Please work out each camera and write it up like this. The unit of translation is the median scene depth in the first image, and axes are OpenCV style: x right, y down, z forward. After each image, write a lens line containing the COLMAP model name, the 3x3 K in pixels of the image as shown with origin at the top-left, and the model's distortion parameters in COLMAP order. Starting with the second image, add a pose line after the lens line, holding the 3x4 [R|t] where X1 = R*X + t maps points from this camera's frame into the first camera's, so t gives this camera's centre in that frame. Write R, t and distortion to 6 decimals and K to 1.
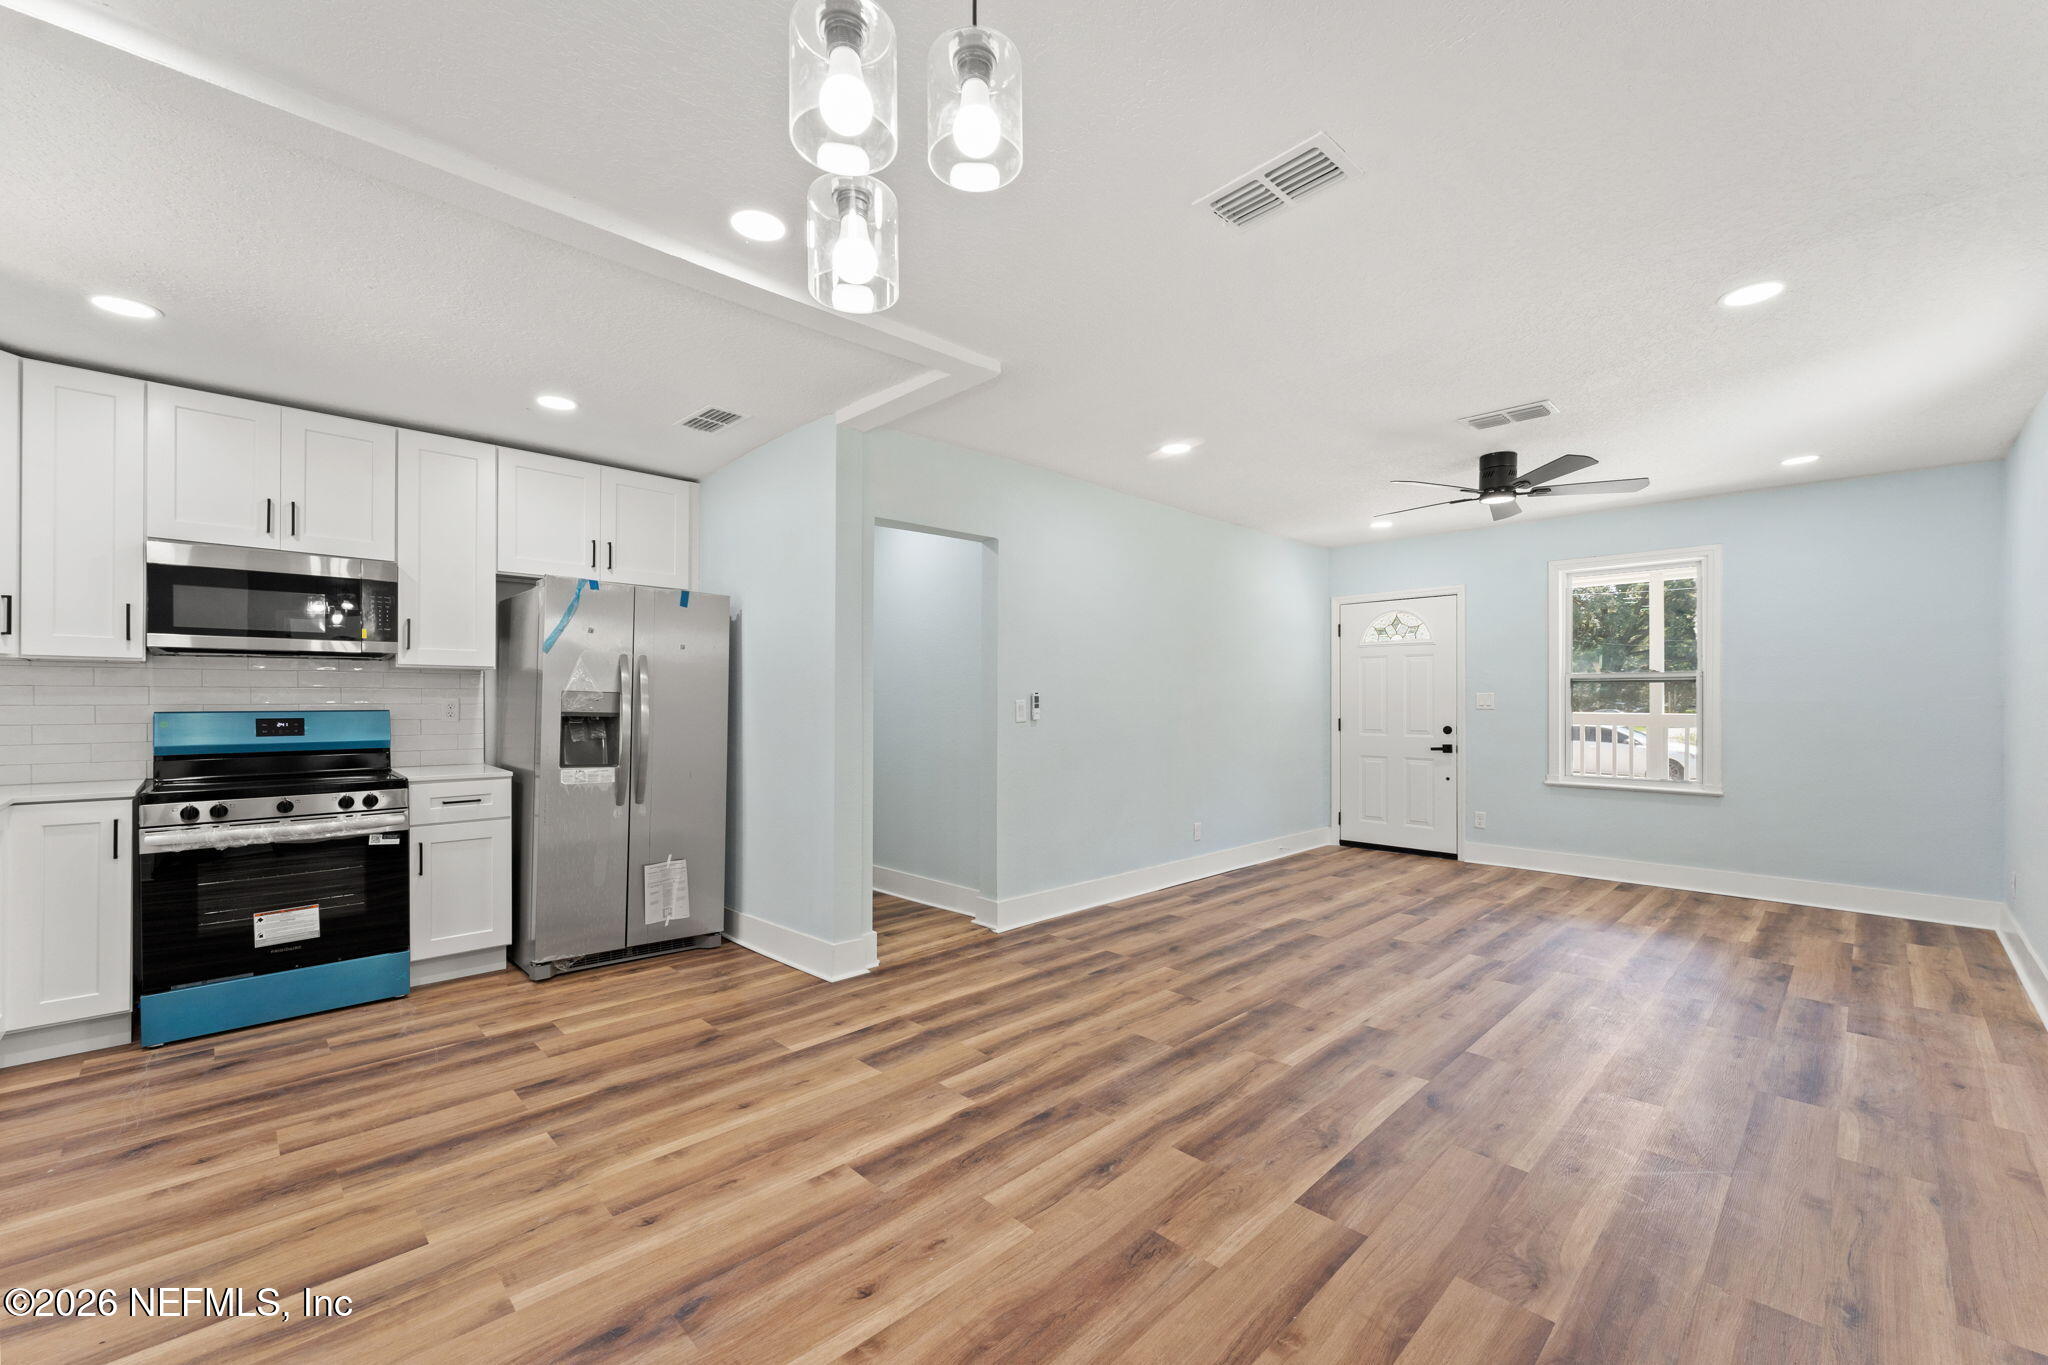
lens RADIAL K [[824.7, 0, 1019.7], [0, 824.7, 705.5], [0, 0, 1]] dist [0.001812, -0.000041]
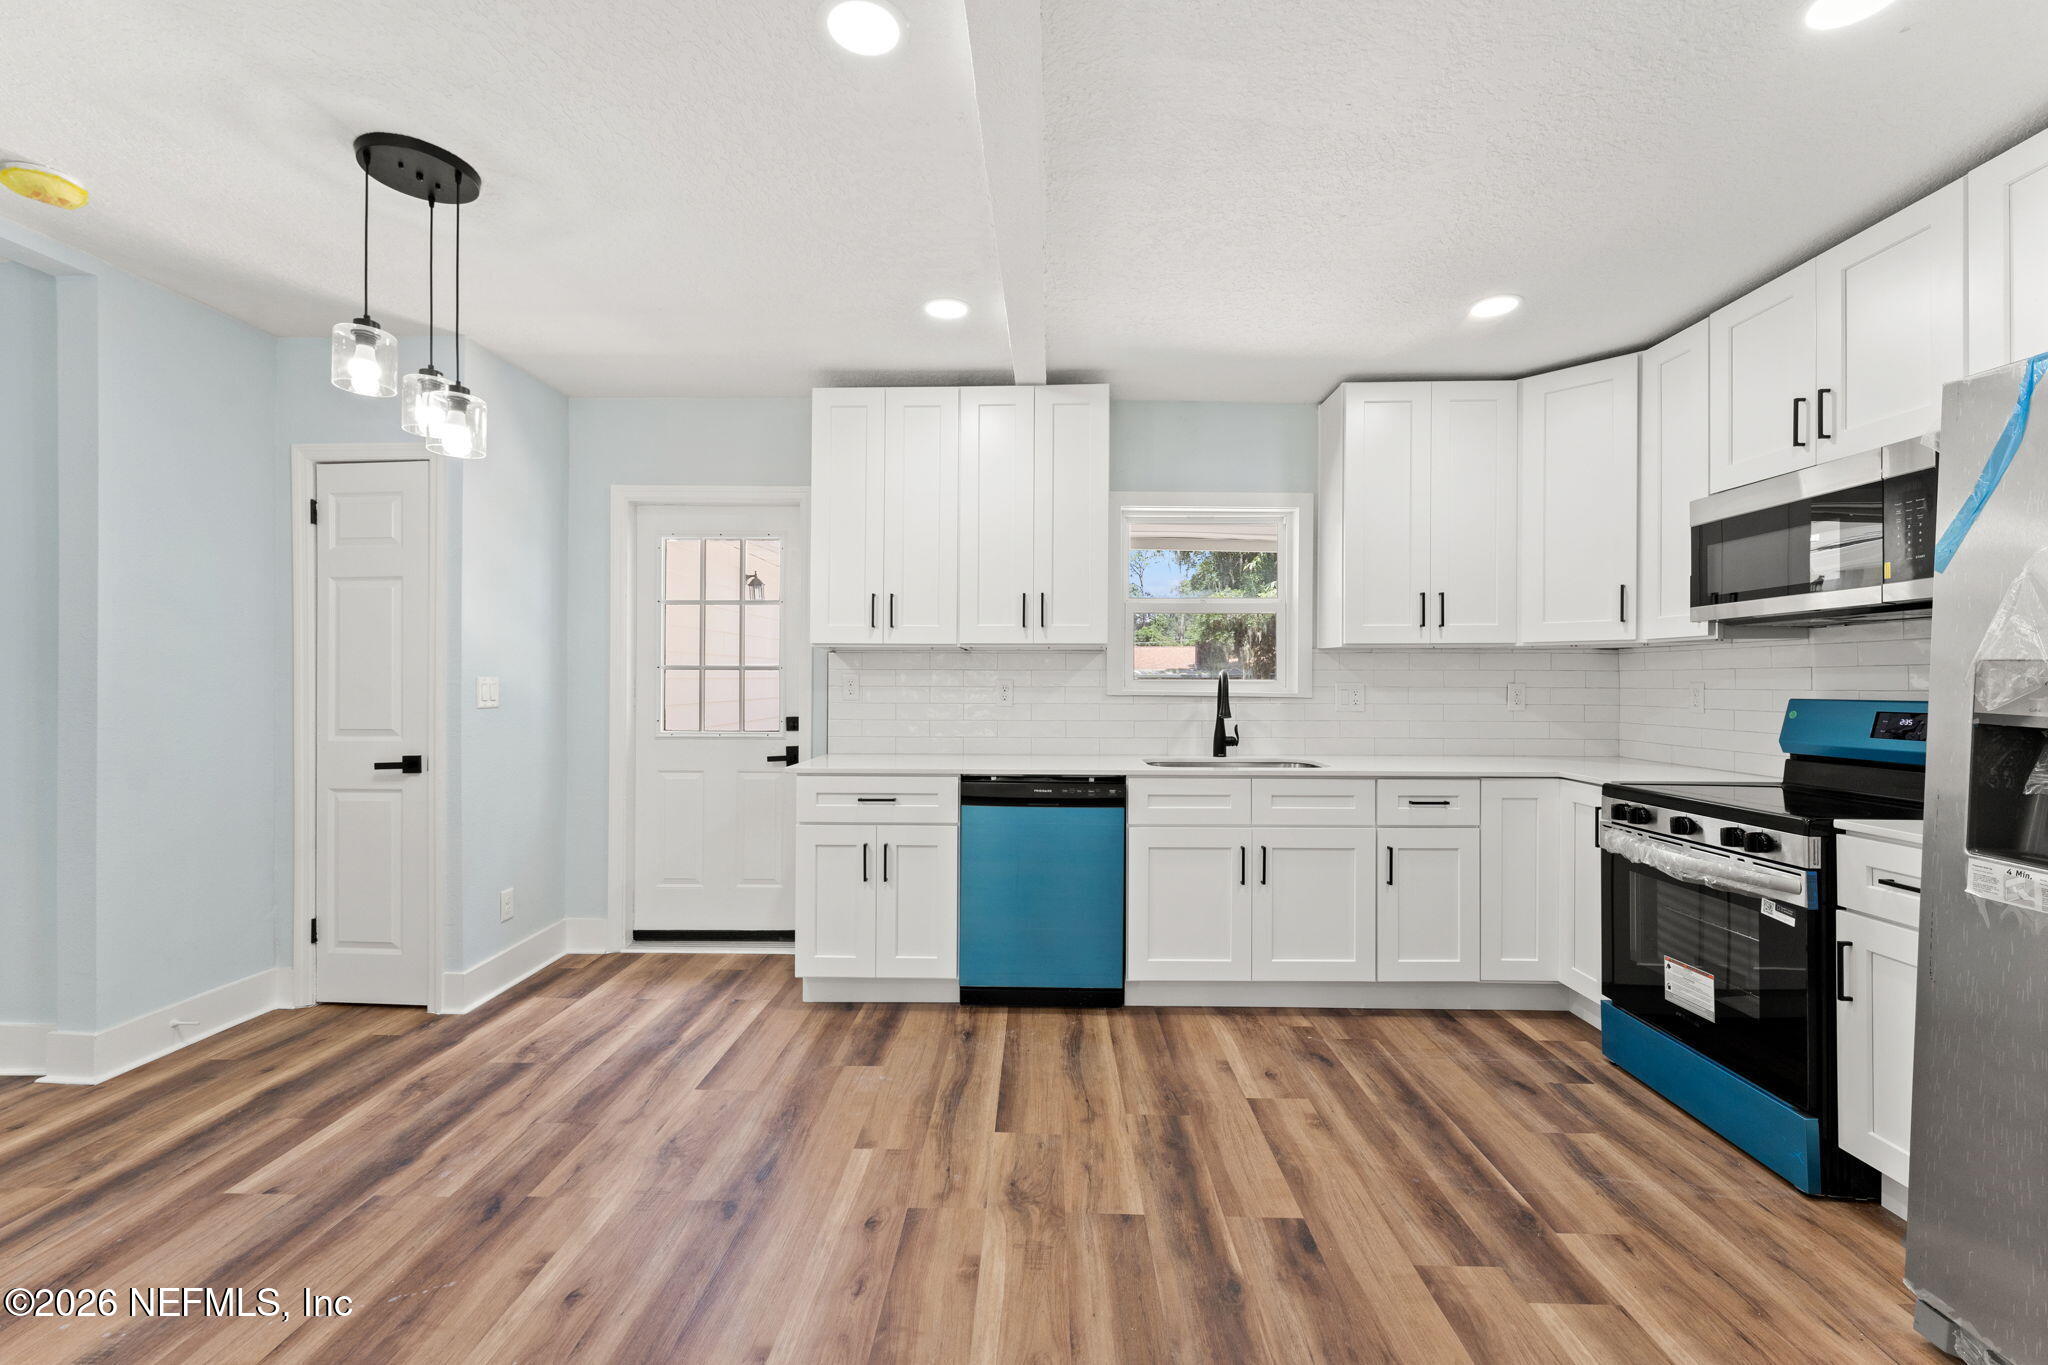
lens RADIAL K [[832.8, 0, 1023.2], [0, 832.8, 680.8], [0, 0, 1]] dist [0.000824, -0.000077]
pose [[-0.714009, -0.003588, -0.700127, 0.065689], [-0.006926, 0.999974, 0.001939, -0.006545], [0.700102, 0.006234, -0.714016, 1.116910]]
